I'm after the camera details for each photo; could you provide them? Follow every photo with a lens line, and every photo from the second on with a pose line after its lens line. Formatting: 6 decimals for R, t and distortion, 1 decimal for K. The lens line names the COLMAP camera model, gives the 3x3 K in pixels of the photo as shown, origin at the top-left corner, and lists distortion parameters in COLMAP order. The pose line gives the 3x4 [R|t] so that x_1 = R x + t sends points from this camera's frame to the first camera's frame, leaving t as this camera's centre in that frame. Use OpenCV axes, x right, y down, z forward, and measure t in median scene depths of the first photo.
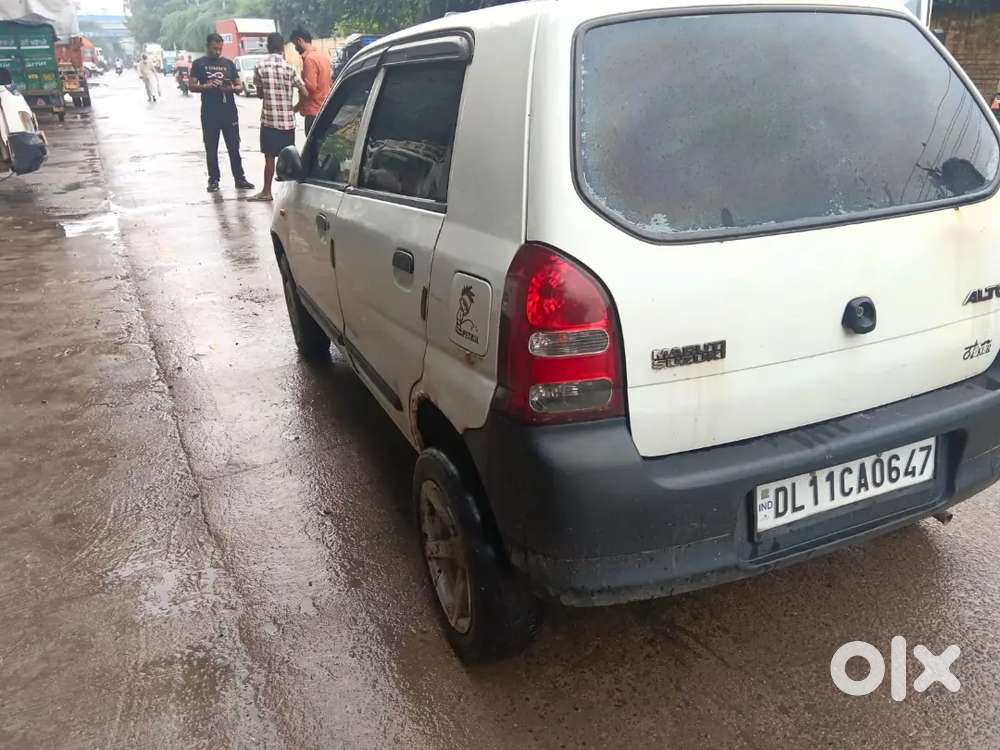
lens RADIAL K [[797.5, 0, 498.4], [0, 797.5, 369.2], [0, 0, 1]] dist [0.030837, -0.010811]
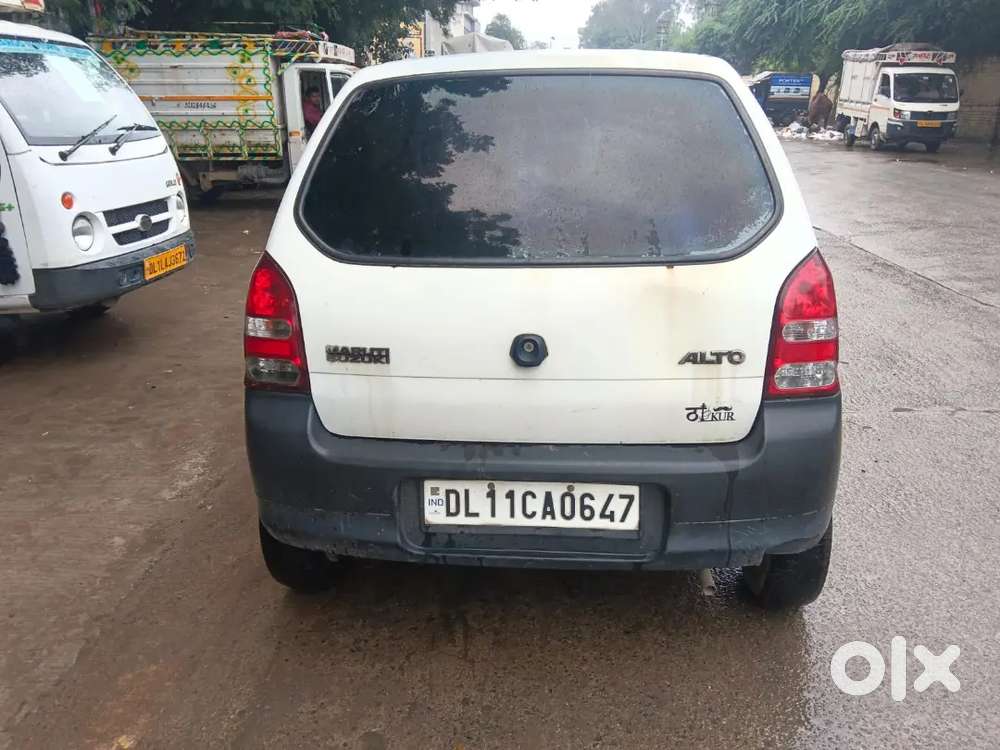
lens RADIAL K [[801.8, 0, 500.0], [0, 801.8, 375.0], [0, 0, 1]] dist [0.066681, -0.003388]
pose [[0.869415, 0.169714, -0.464021, 0.875771], [-0.186813, 0.982352, 0.009268, -0.034454], [0.457404, 0.078628, 0.885776, 0.008226]]
